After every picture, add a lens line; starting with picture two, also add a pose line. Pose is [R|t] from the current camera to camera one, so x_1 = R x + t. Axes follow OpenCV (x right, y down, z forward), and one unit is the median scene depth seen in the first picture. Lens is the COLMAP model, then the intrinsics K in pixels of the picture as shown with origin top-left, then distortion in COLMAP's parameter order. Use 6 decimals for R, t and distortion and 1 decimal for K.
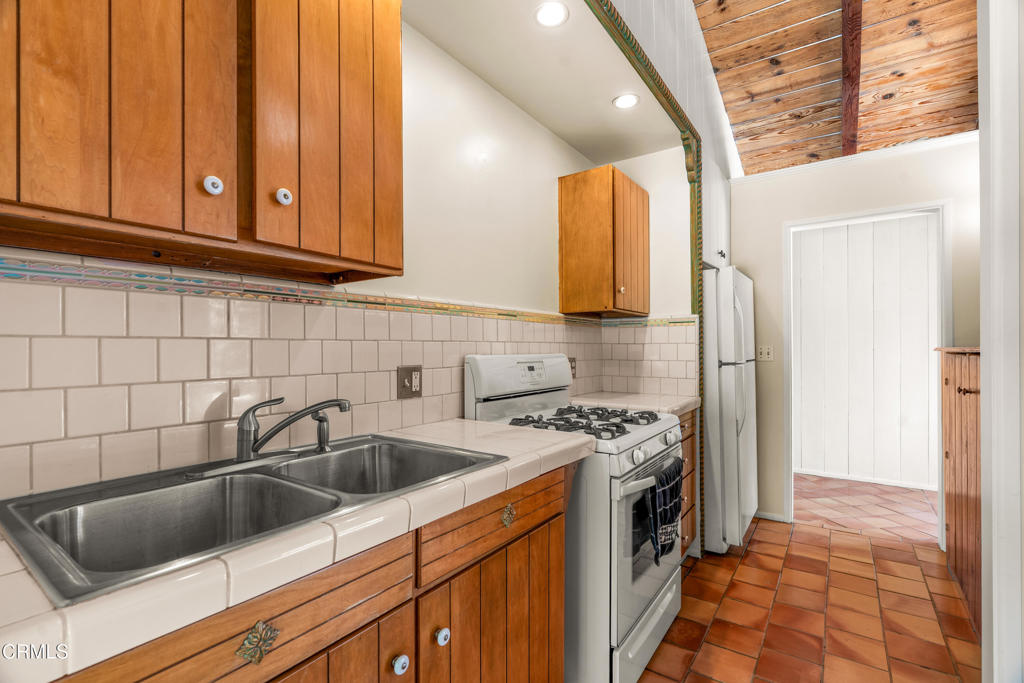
lens RADIAL K [[469.5, 0, 504.6], [0, 469.5, 346.2], [0, 0, 1]] dist [-0.011874, 0.002556]
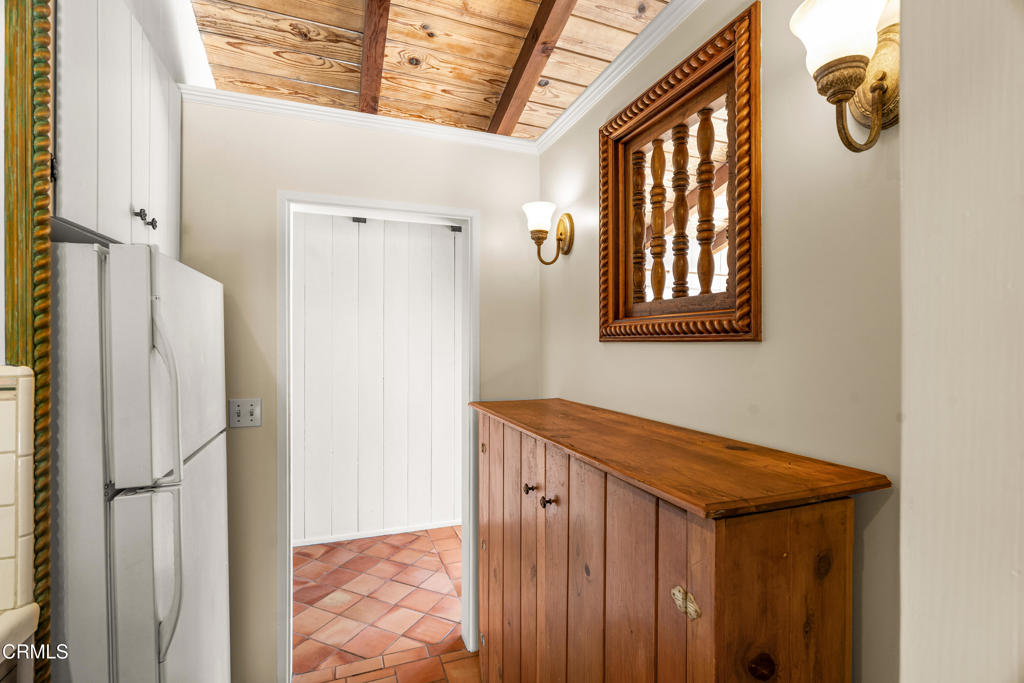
lens RADIAL K [[469.5, 0, 510.4], [0, 469.5, 346.6], [0, 0, 1]] dist [-0.011874, 0.002556]
pose [[0.559166, 0.003649, 0.829047, 0.268014], [-0.005407, 0.999985, -0.000755, -0.068677], [-0.829038, -0.004061, 0.559178, 0.420861]]
